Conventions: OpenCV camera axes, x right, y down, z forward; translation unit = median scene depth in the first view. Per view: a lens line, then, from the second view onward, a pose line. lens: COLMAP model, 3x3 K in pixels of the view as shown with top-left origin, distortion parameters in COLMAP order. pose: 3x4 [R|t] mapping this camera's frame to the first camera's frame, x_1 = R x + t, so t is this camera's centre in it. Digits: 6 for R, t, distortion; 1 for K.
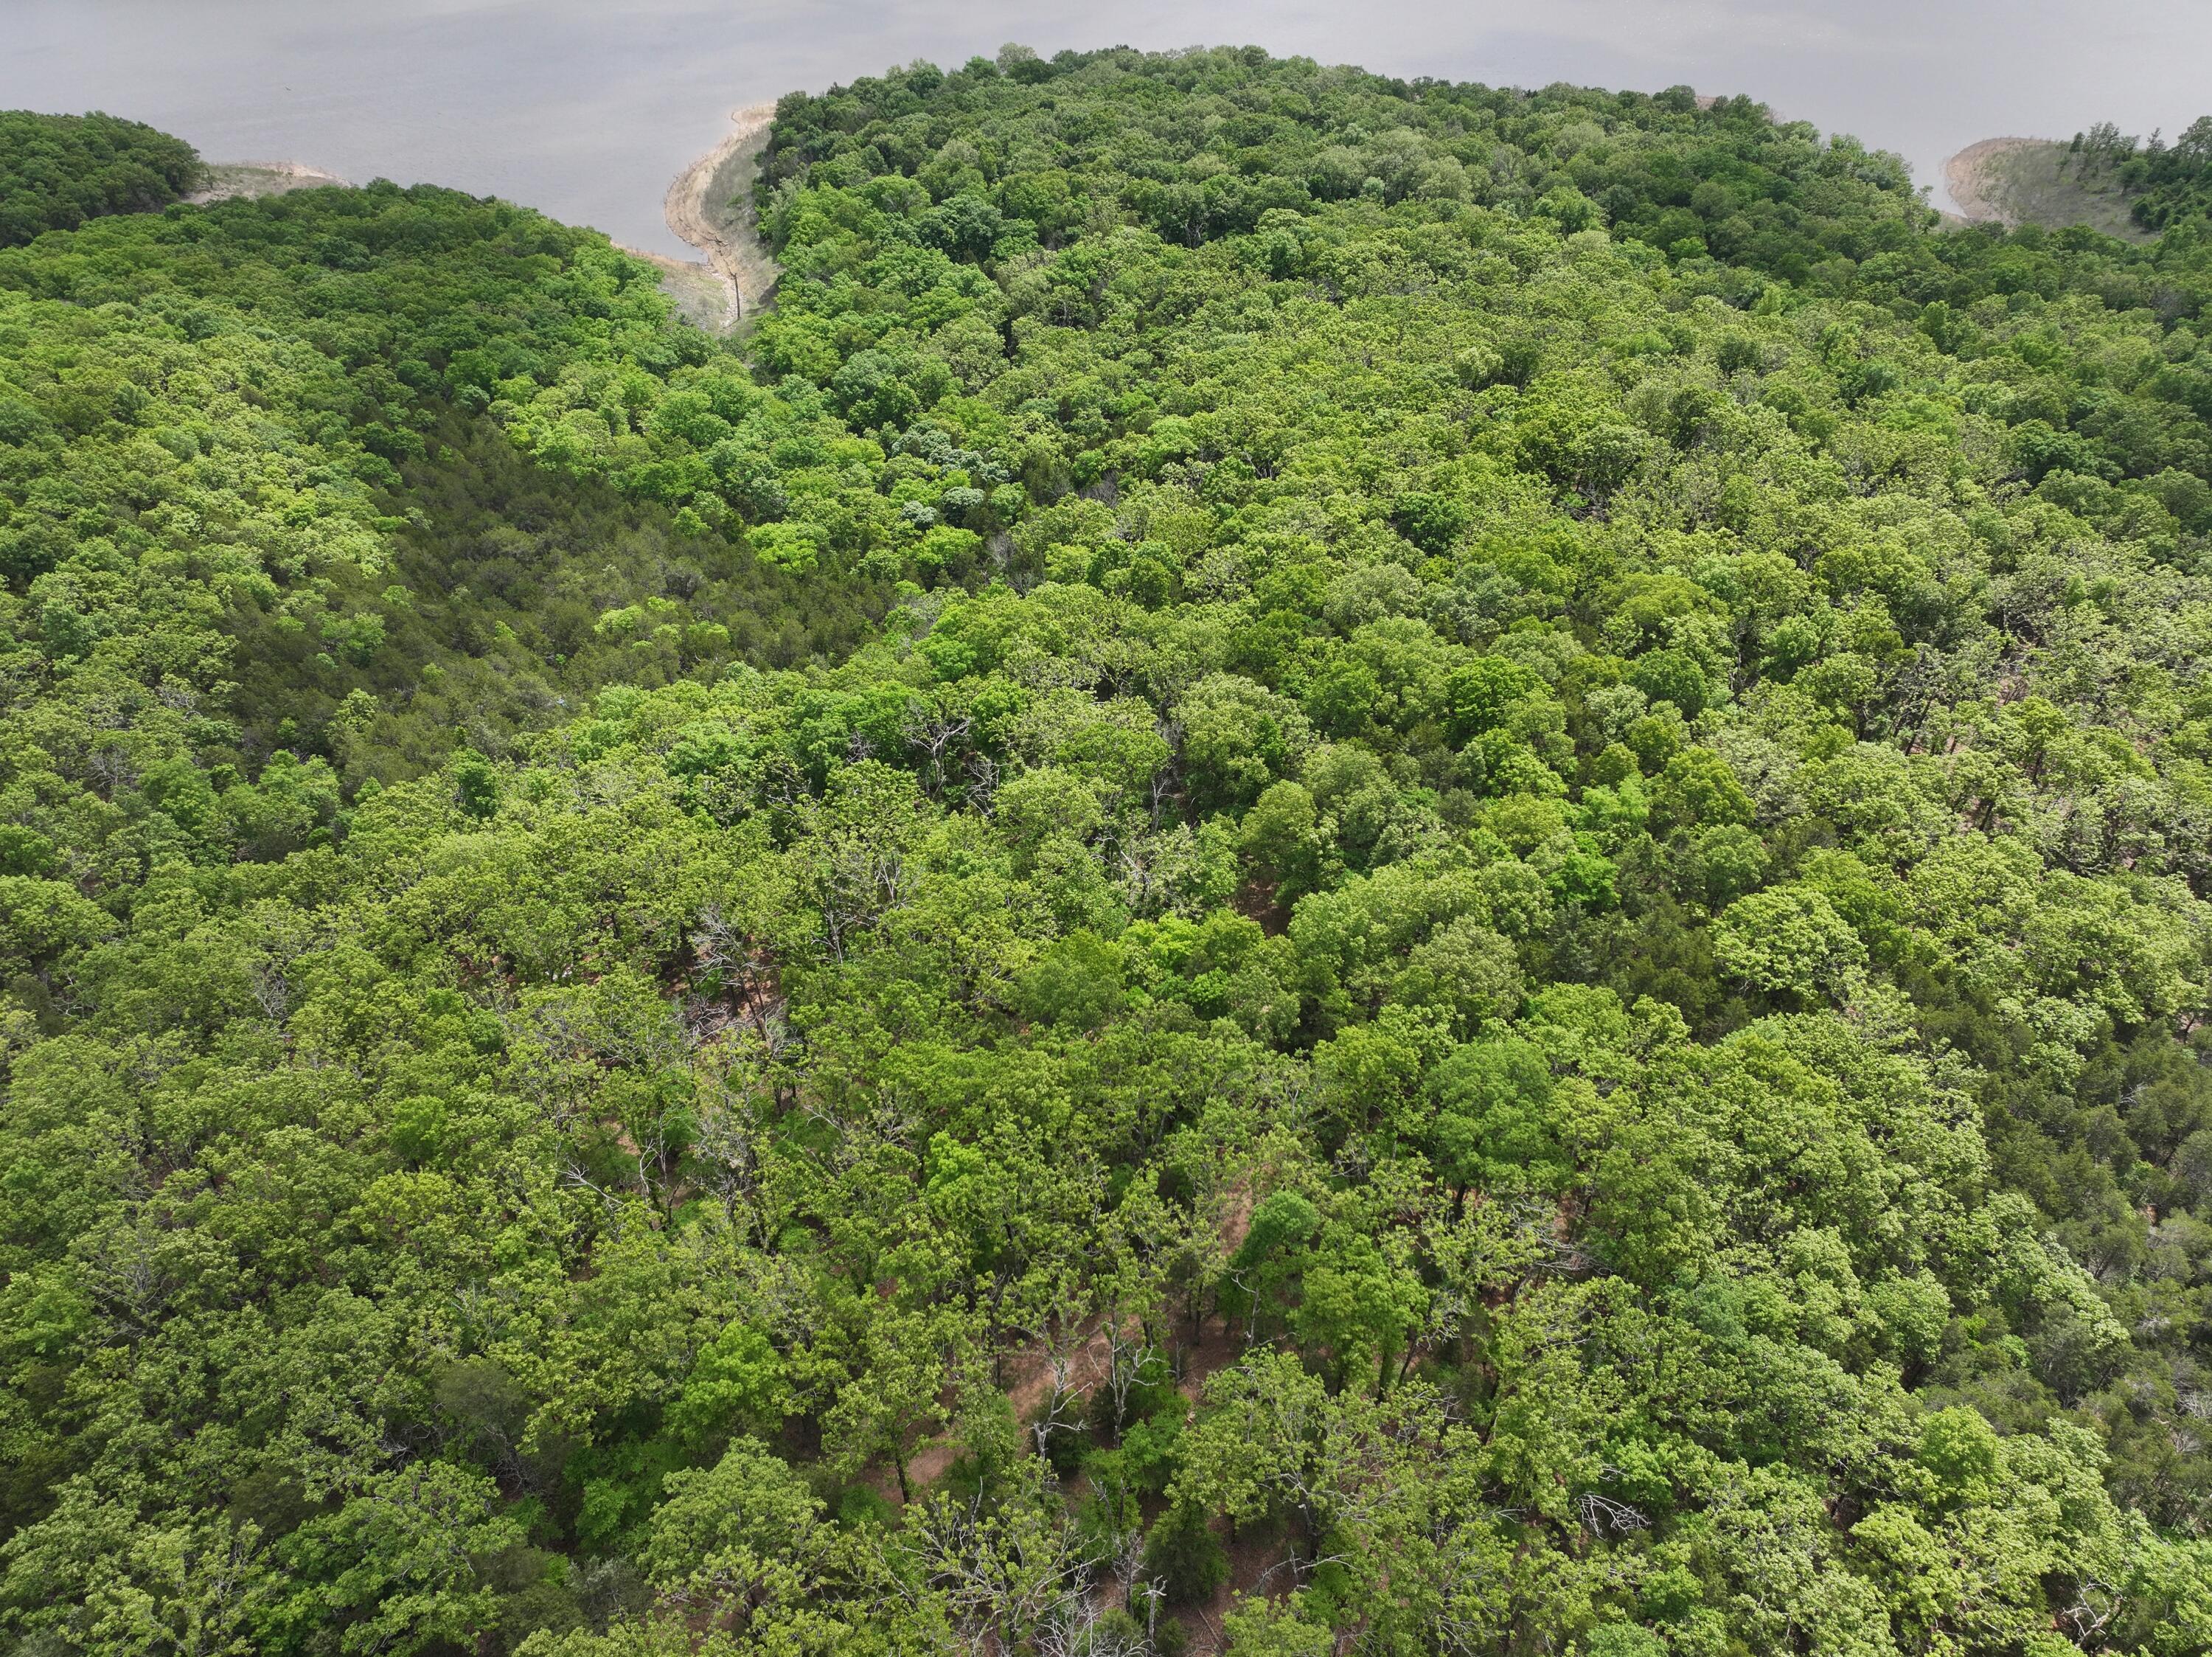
lens RADIAL K [[1548.1, 0, 1109.9], [0, 1548.1, 821.4], [0, 0, 1]] dist [-0.001102, 0.016111]
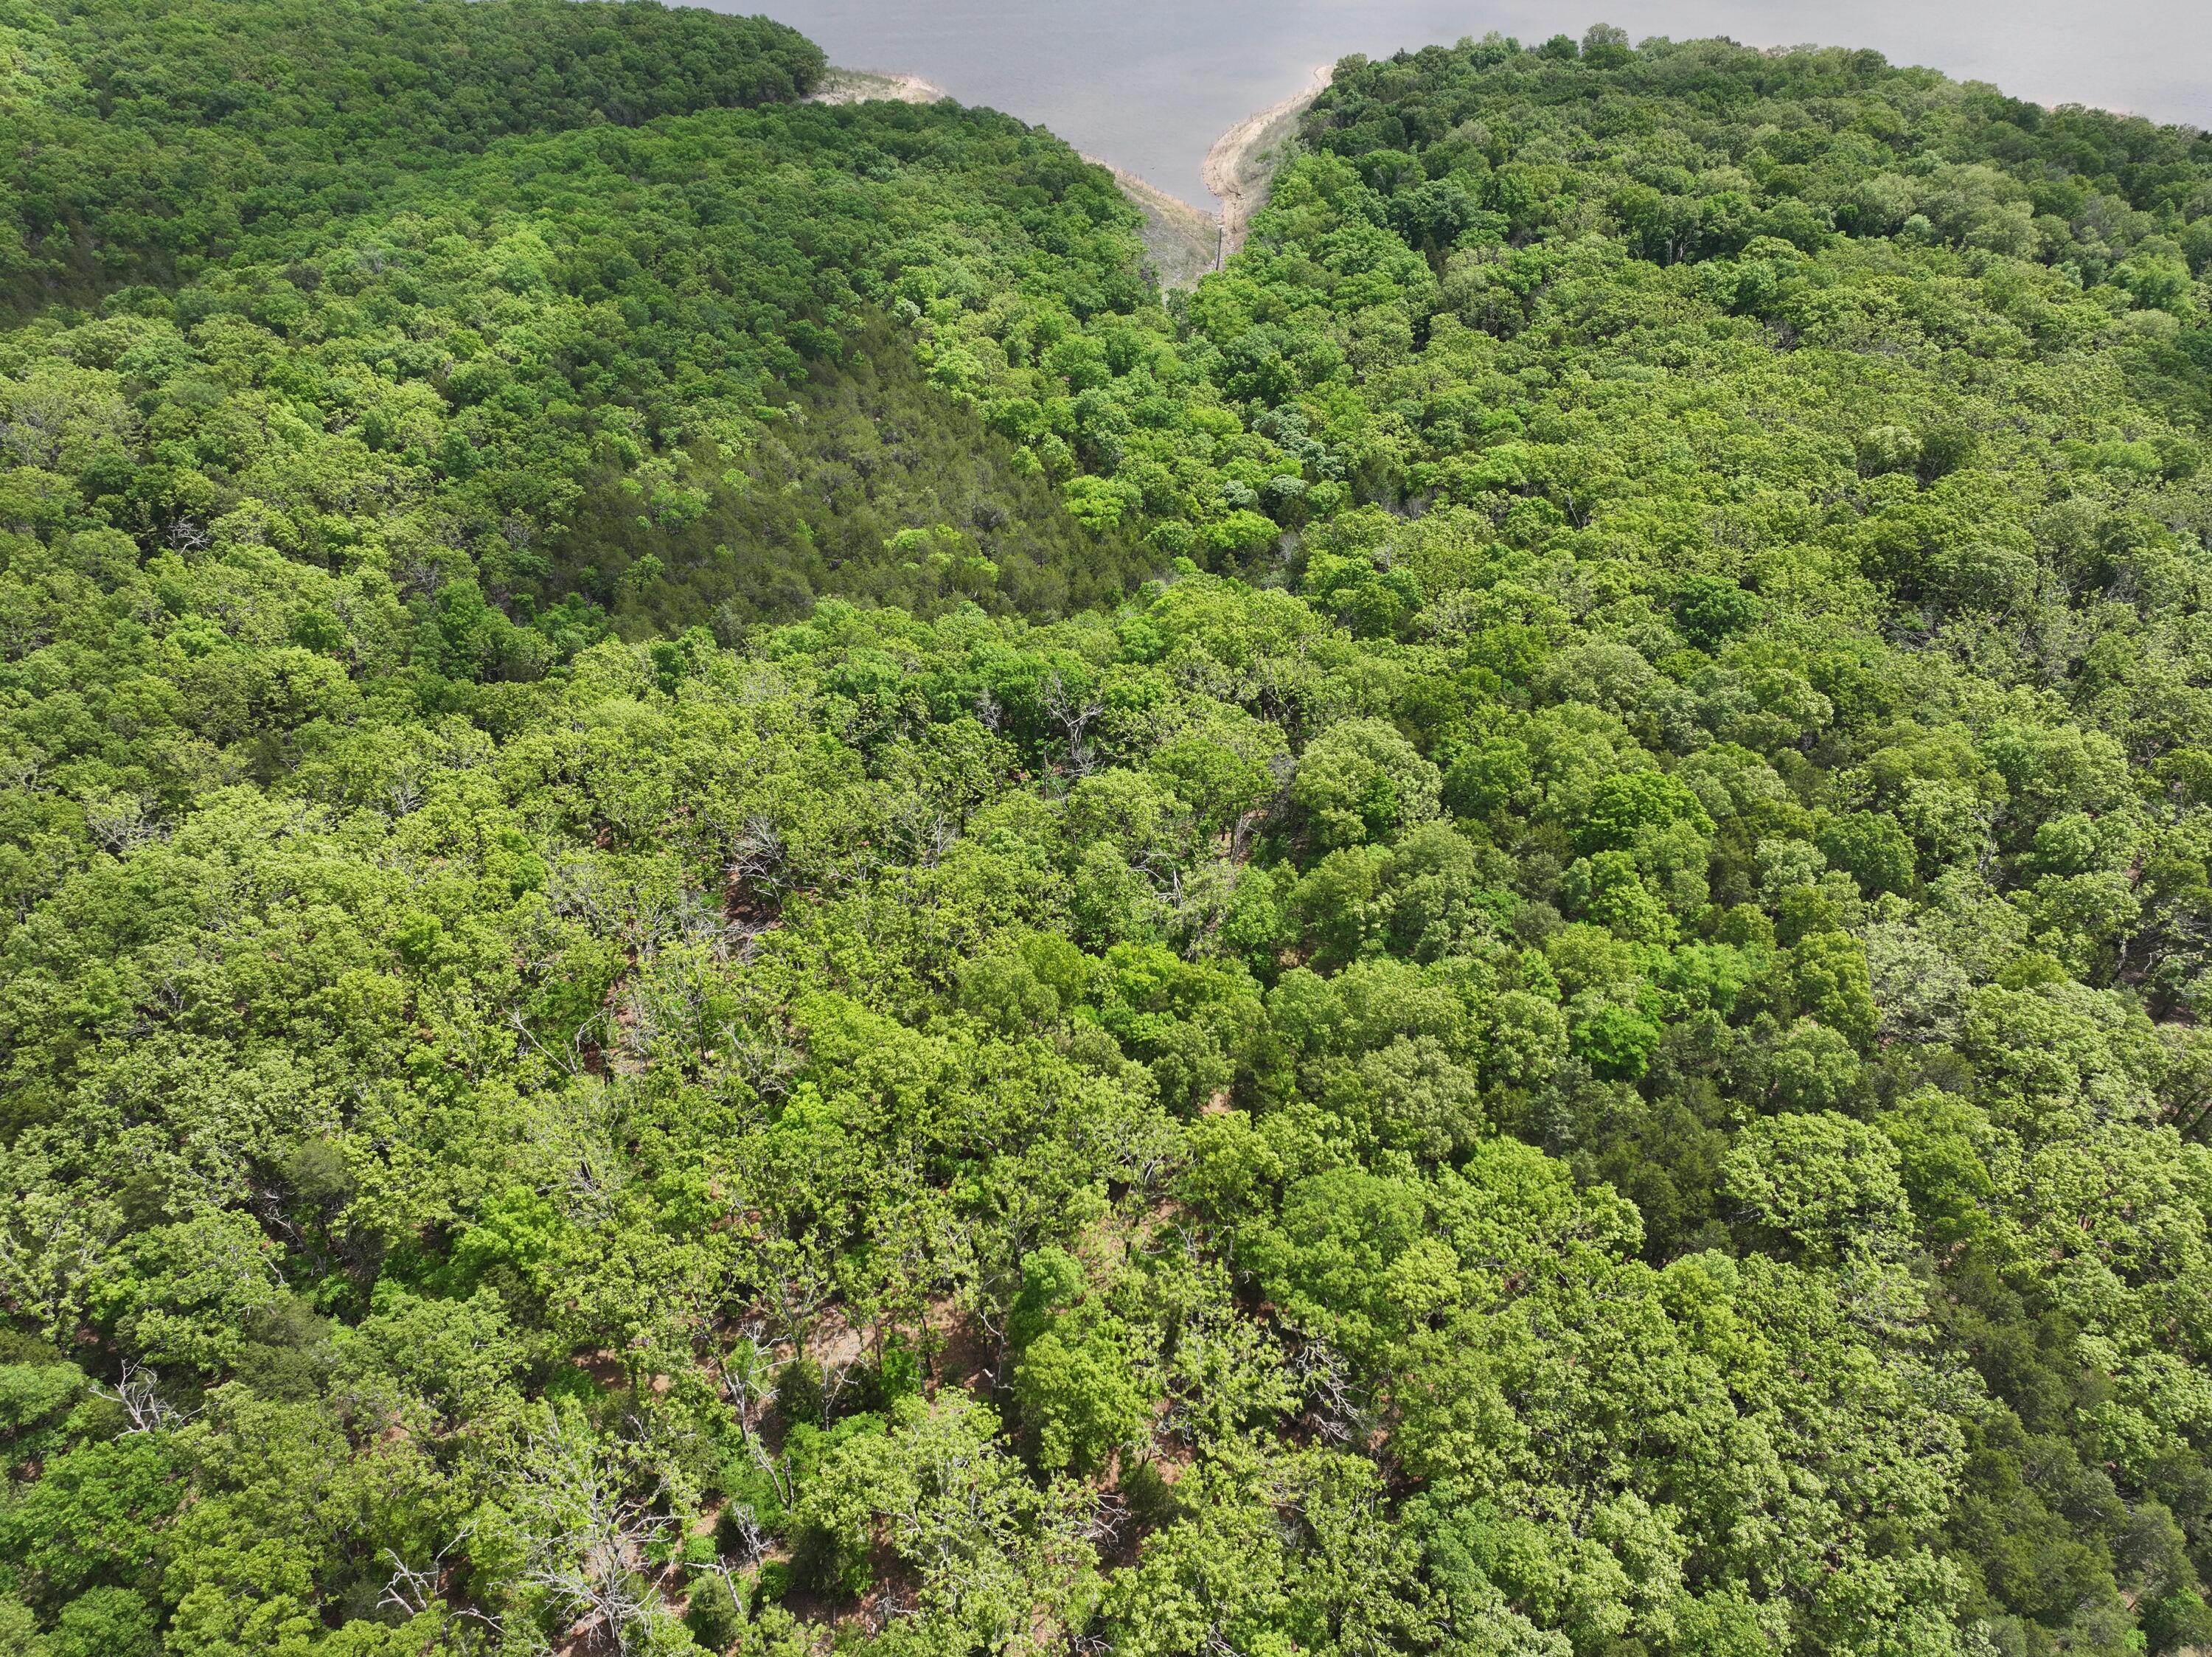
lens RADIAL K [[1548.1, 0, 1112.8], [0, 1548.1, 812.4], [0, 0, 1]] dist [-0.001102, 0.016111]
pose [[0.914296, 0.252593, -0.316637, 0.164994], [-0.246099, 0.967320, 0.061051, -0.040456], [0.321711, 0.022106, 0.946580, 0.035251]]
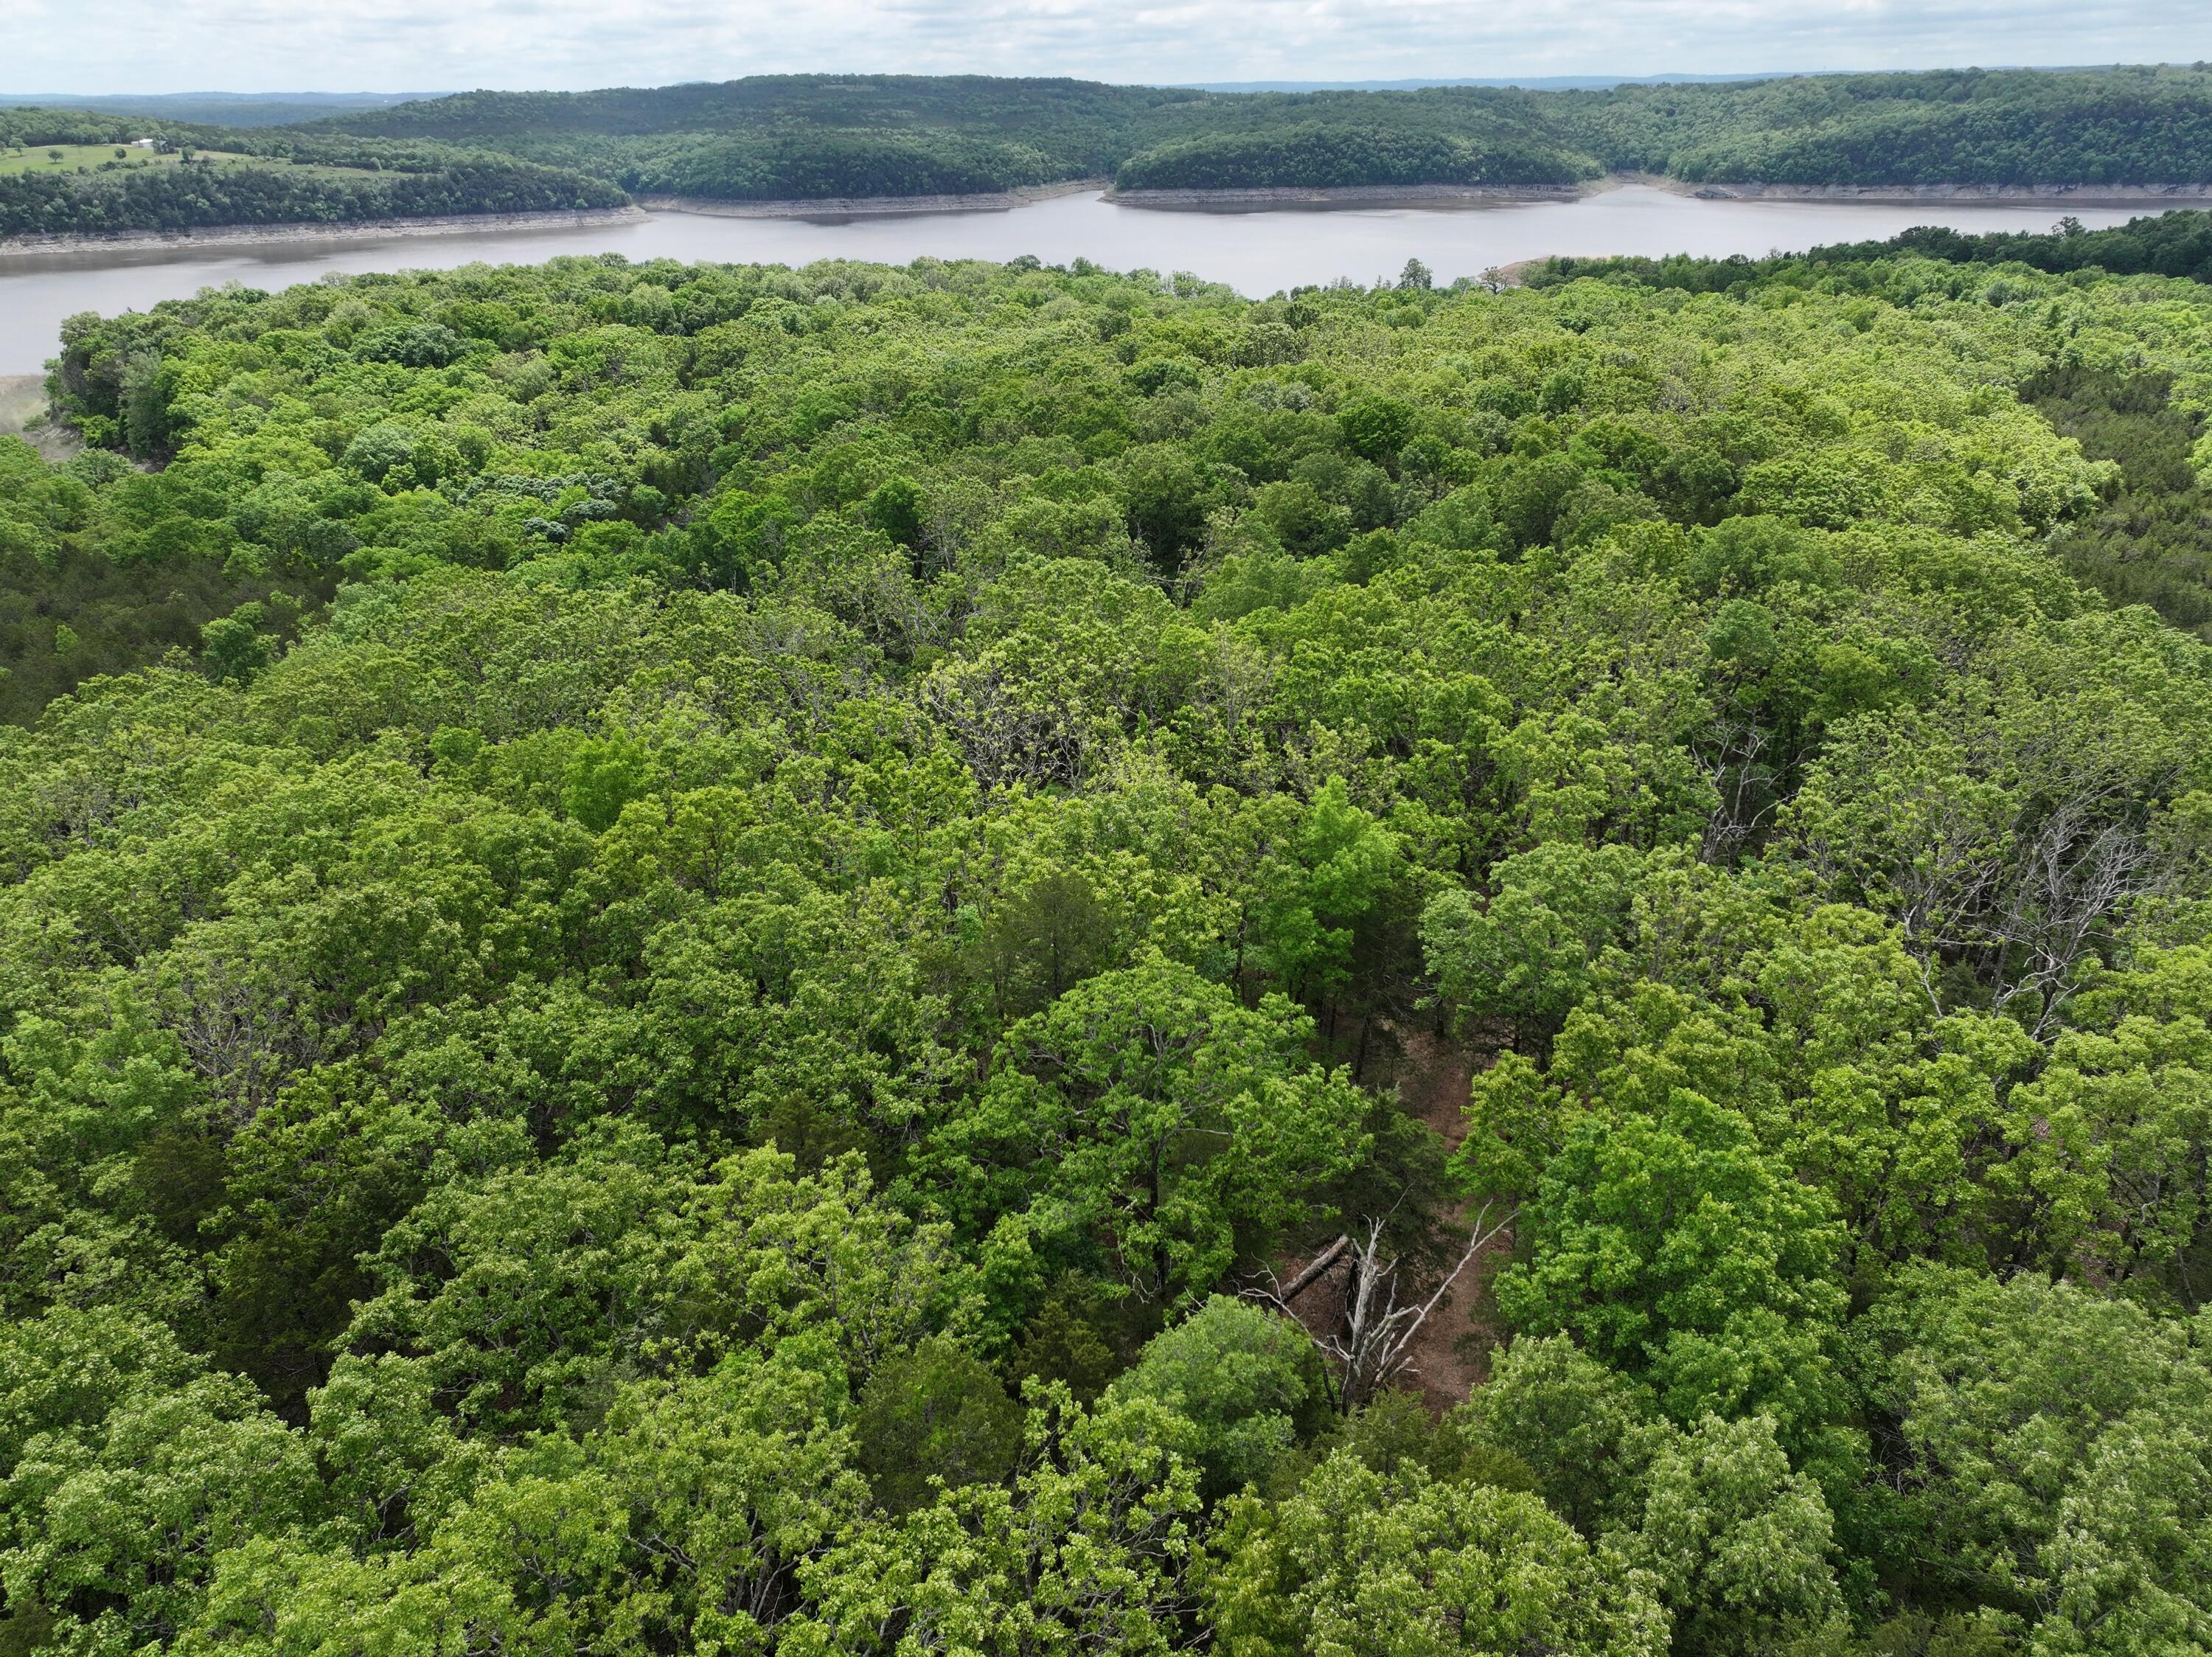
lens RADIAL K [[1548.1, 0, 1102.8], [0, 1548.1, 832.8], [0, 0, 1]] dist [-0.001102, 0.016111]
pose [[0.880827, -0.201830, 0.428263, -0.243124], [0.288590, 0.945986, -0.147735, 0.161814], [-0.375314, 0.253721, 0.891496, 0.178912]]
